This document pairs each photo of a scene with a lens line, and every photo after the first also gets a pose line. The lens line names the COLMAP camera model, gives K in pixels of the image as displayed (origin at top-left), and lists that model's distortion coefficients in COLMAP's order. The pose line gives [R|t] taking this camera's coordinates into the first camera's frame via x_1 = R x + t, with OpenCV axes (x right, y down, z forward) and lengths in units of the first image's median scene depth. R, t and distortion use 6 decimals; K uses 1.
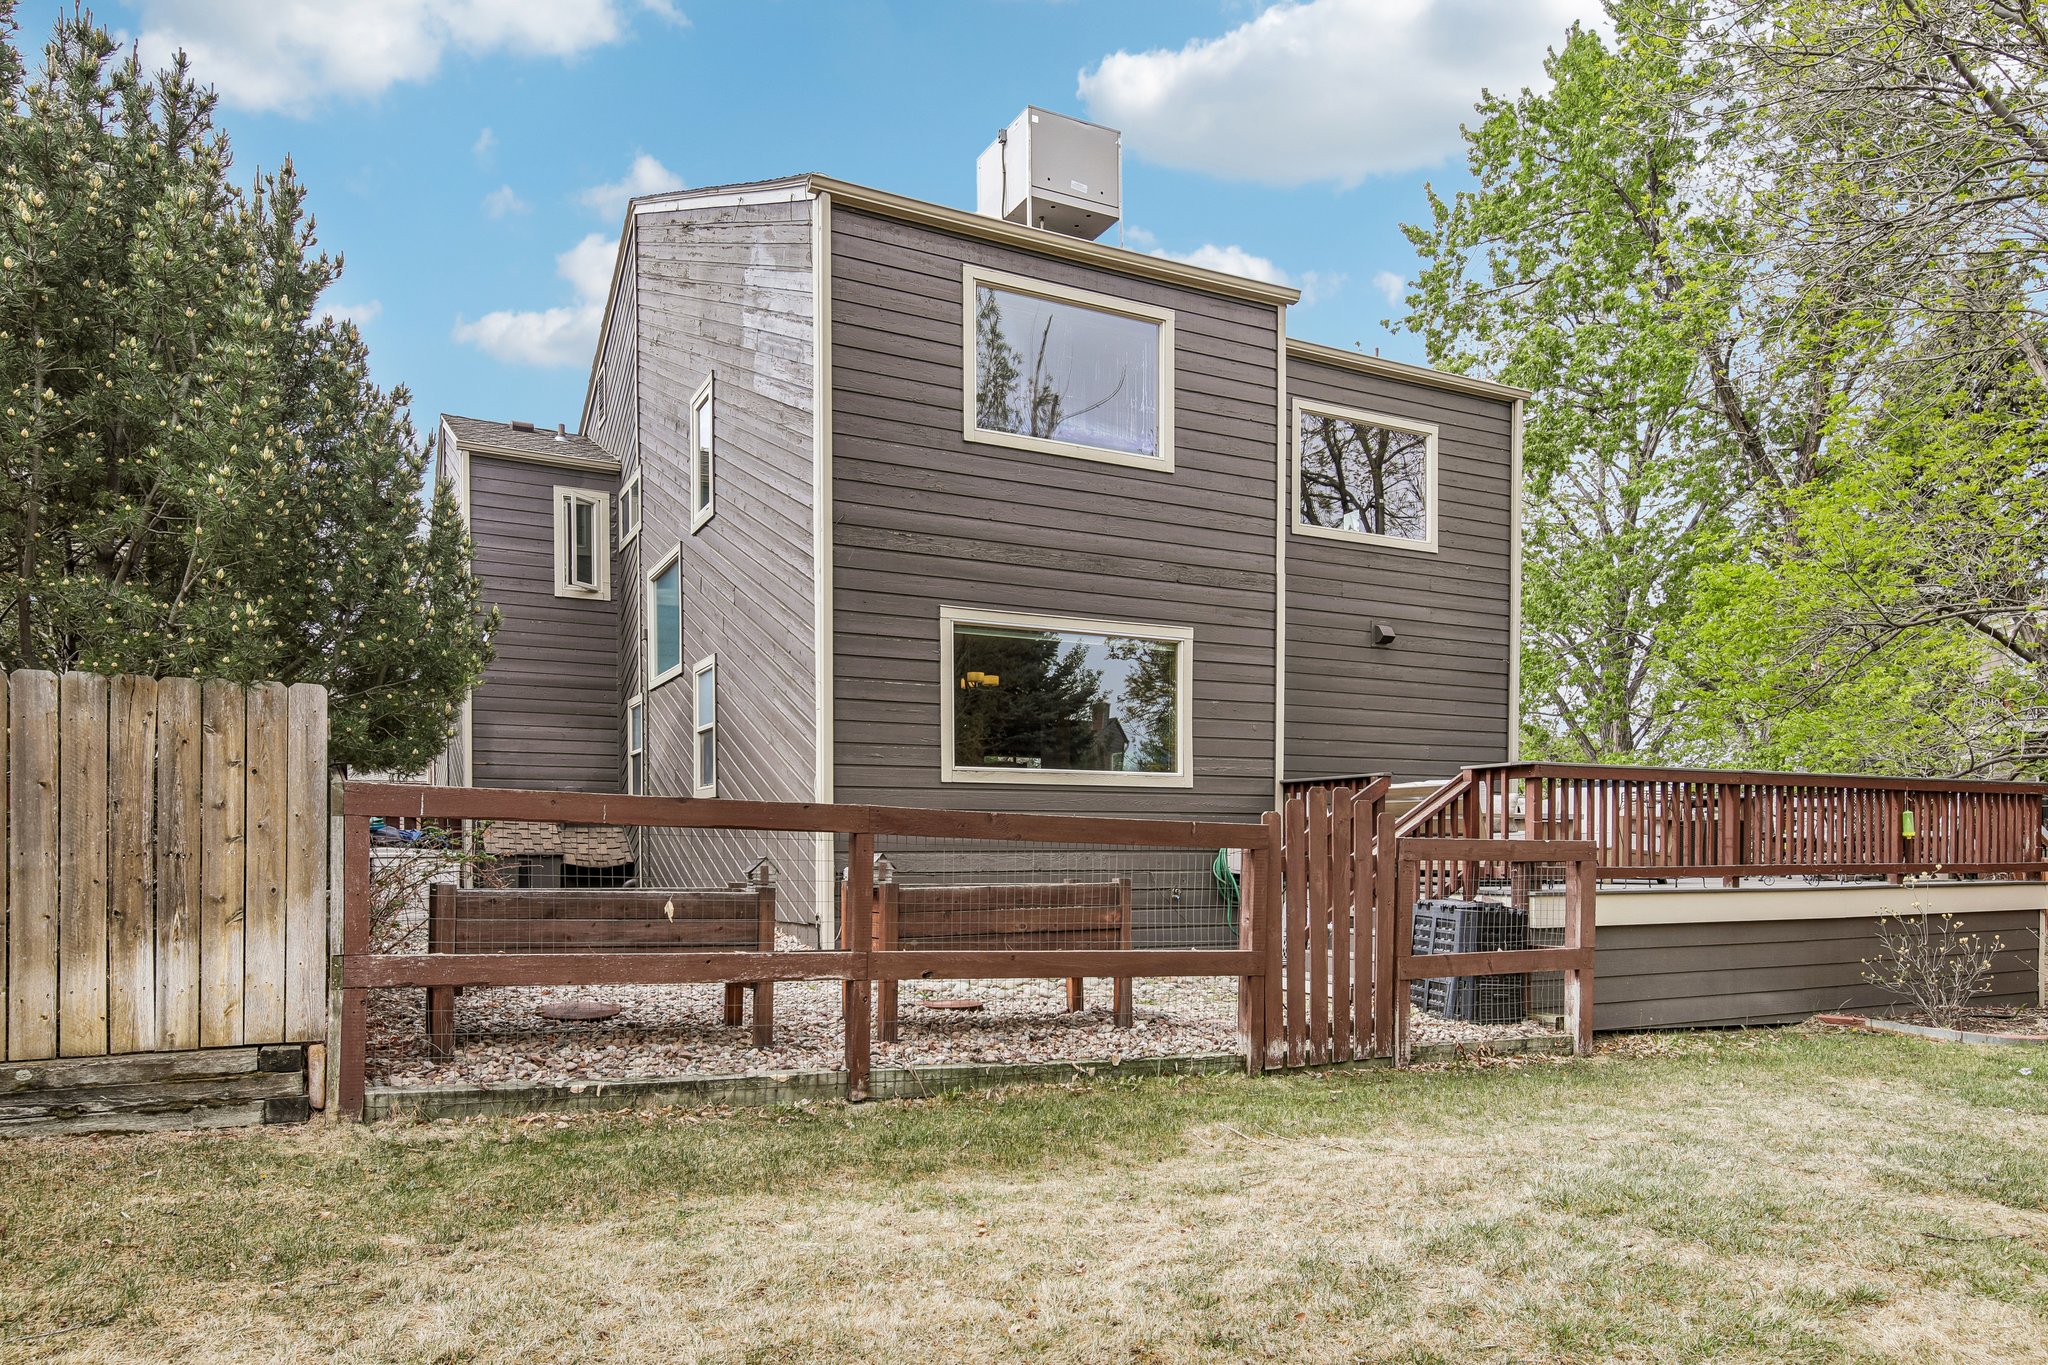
lens RADIAL K [[1242.4, 0, 1071.6], [0, 1242.4, 812.7], [0, 0, 1]] dist [0.004917, 0.003548]
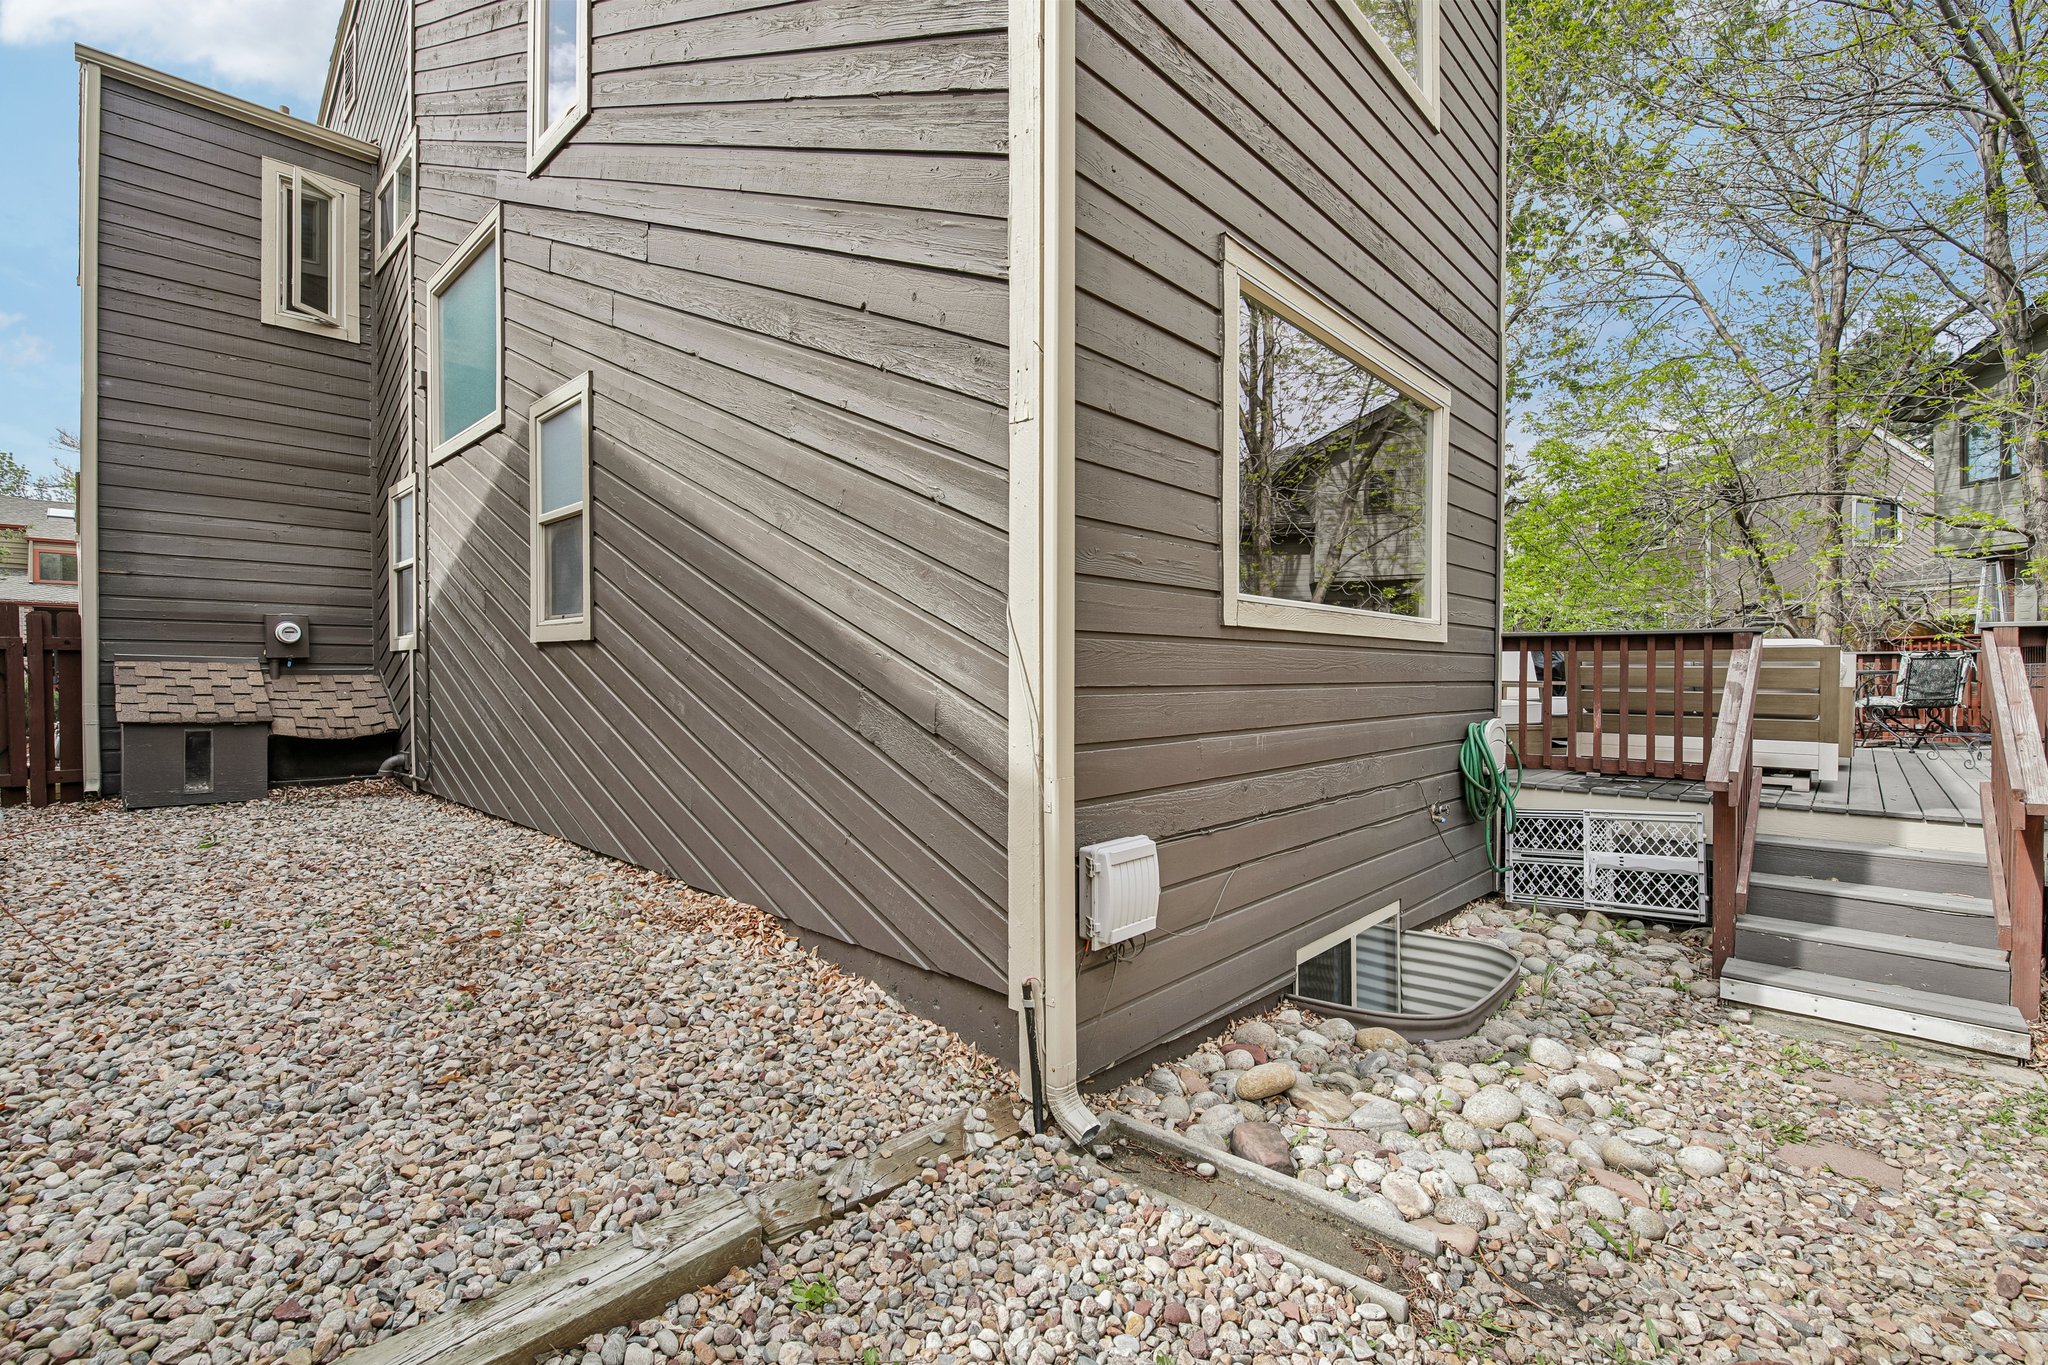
lens RADIAL K [[884.0, 0, 1042.6], [0, 884.0, 671.7], [0, 0, 1]] dist [-0.017352, -0.000939]
pose [[0.951578, 0.008824, 0.307282, -0.165086], [-0.017568, 0.999515, 0.025702, -0.009094], [-0.306906, -0.029856, 0.951271, 0.439137]]
